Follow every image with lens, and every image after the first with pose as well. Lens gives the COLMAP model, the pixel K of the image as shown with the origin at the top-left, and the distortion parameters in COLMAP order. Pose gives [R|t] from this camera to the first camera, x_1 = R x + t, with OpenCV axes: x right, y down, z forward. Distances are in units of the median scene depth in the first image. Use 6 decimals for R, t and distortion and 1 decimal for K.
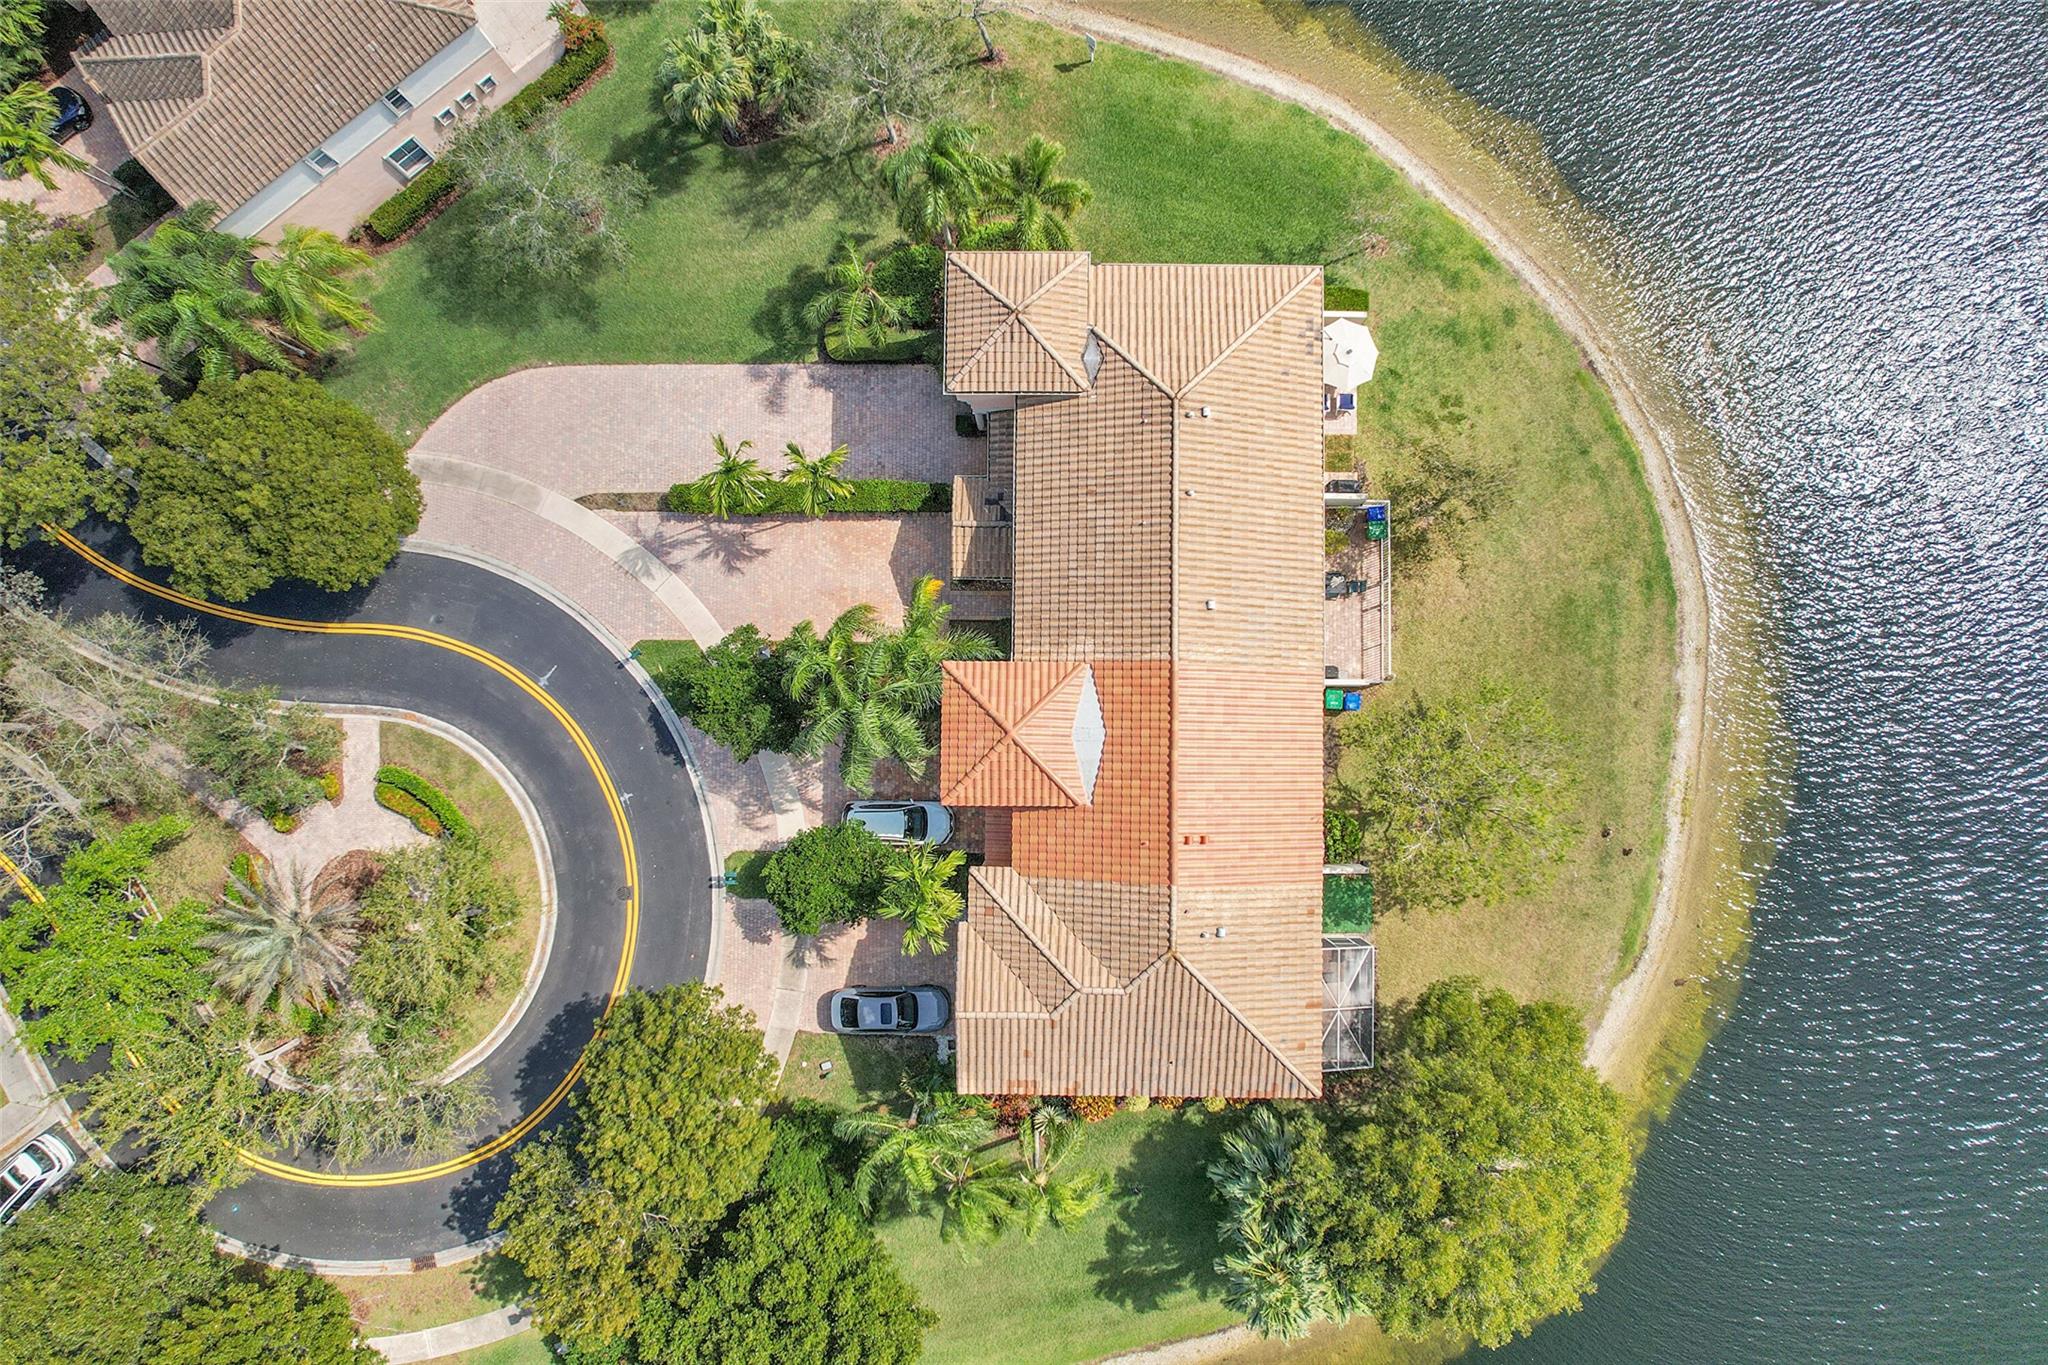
lens RADIAL K [[1289.0, 0, 1033.8], [0, 1289.0, 674.4], [0, 0, 1]] dist [-0.066418, 0.056971]
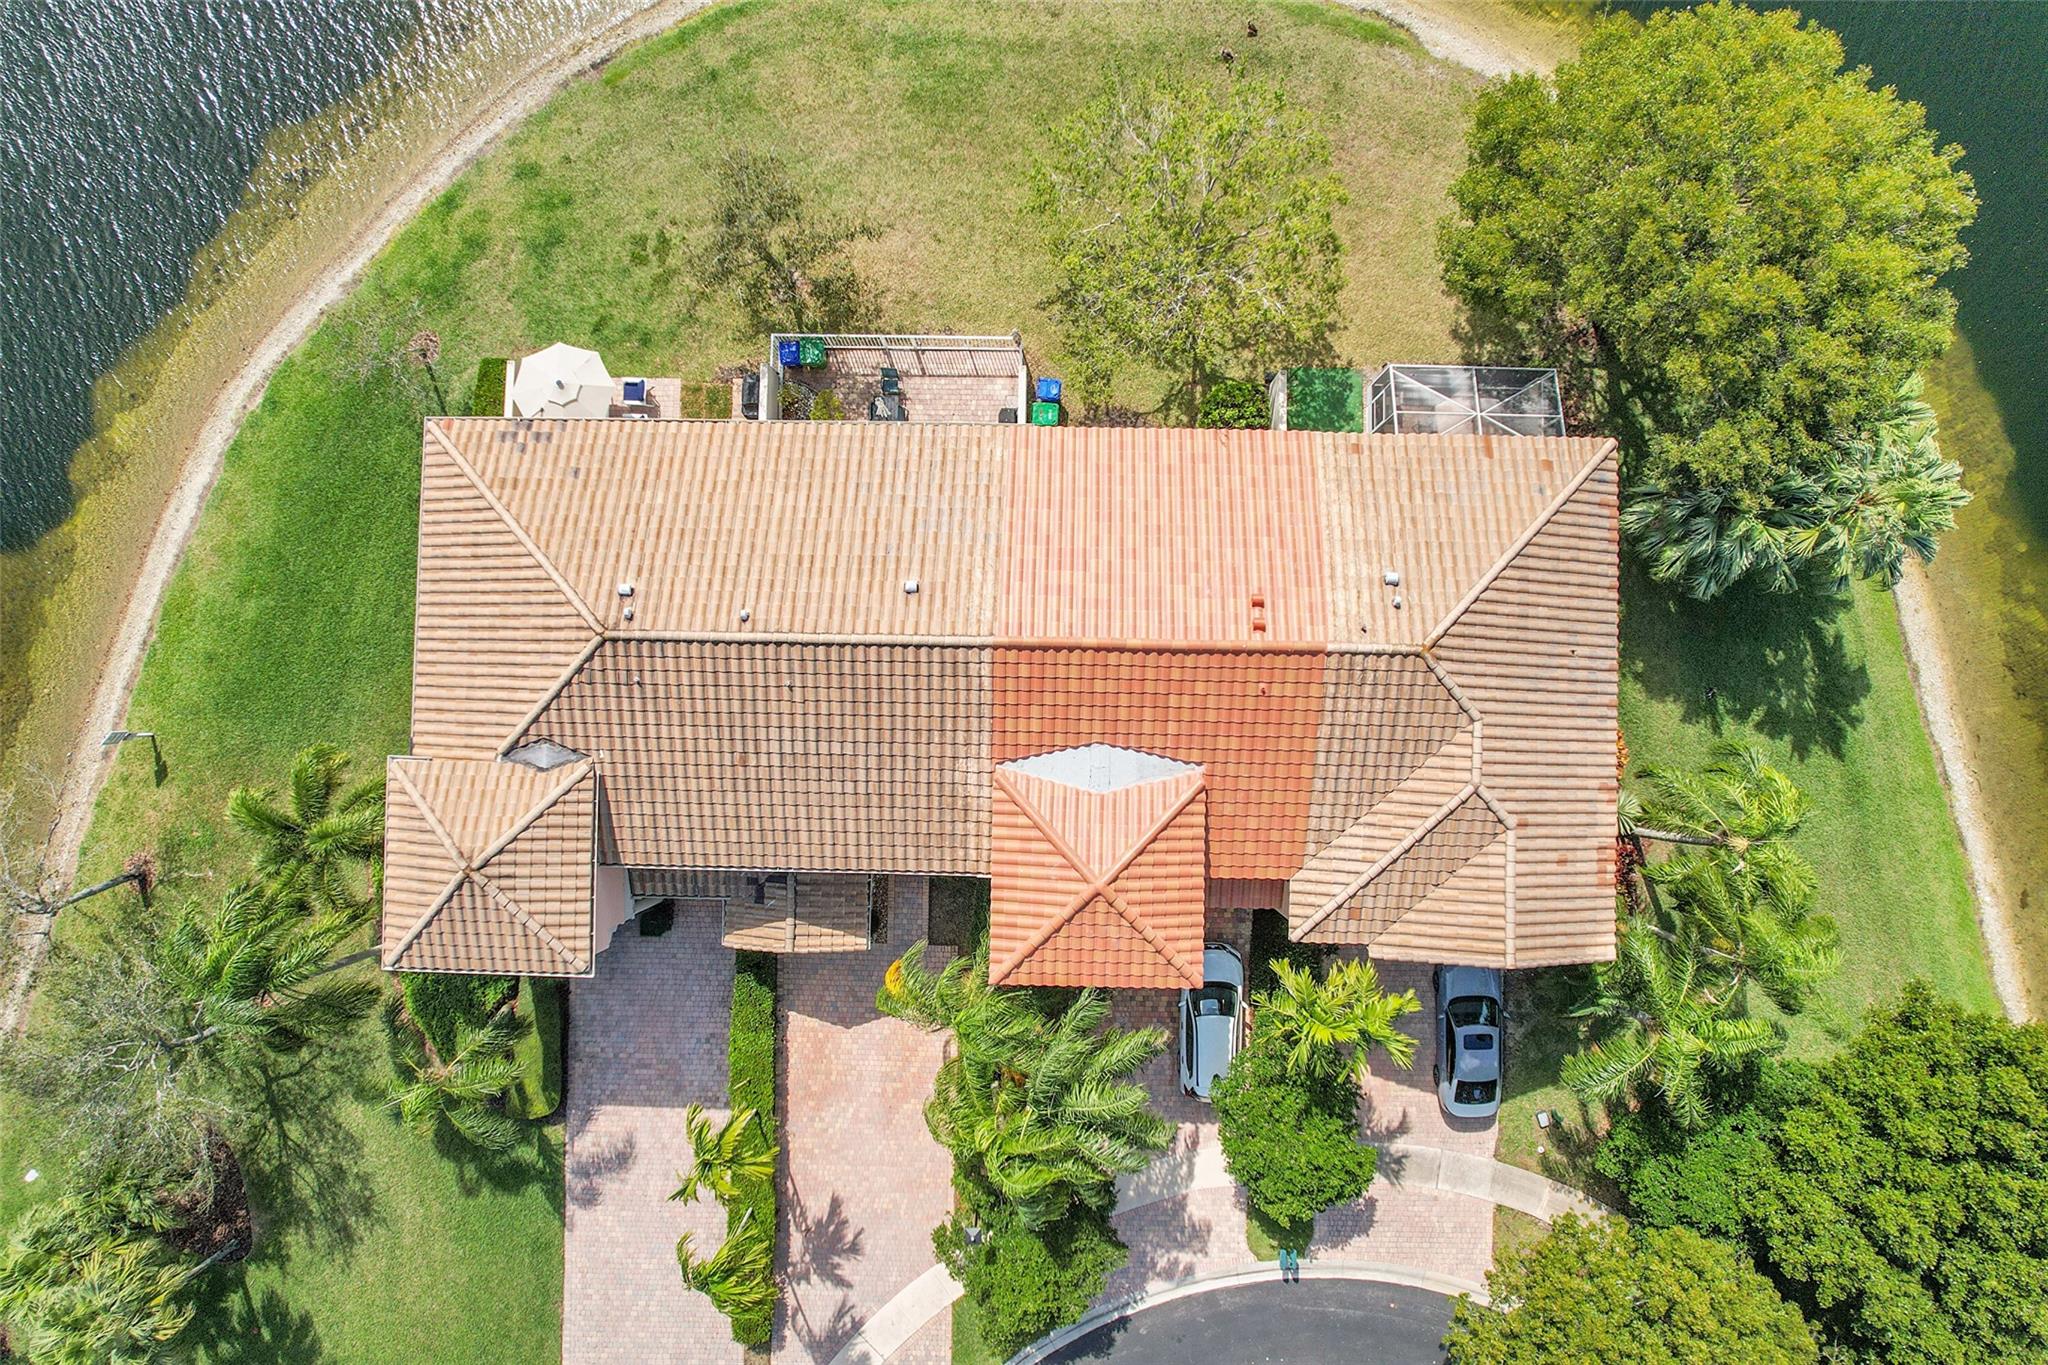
lens RADIAL K [[1289.0, 0, 1031.3], [0, 1289.0, 682.0], [0, 0, 1]] dist [-0.066418, 0.056971]
pose [[0.009810, -0.998917, 0.045478, 0.051309], [0.999257, 0.011489, 0.036799, -0.013759], [-0.037281, 0.045084, 0.998287, 0.289250]]
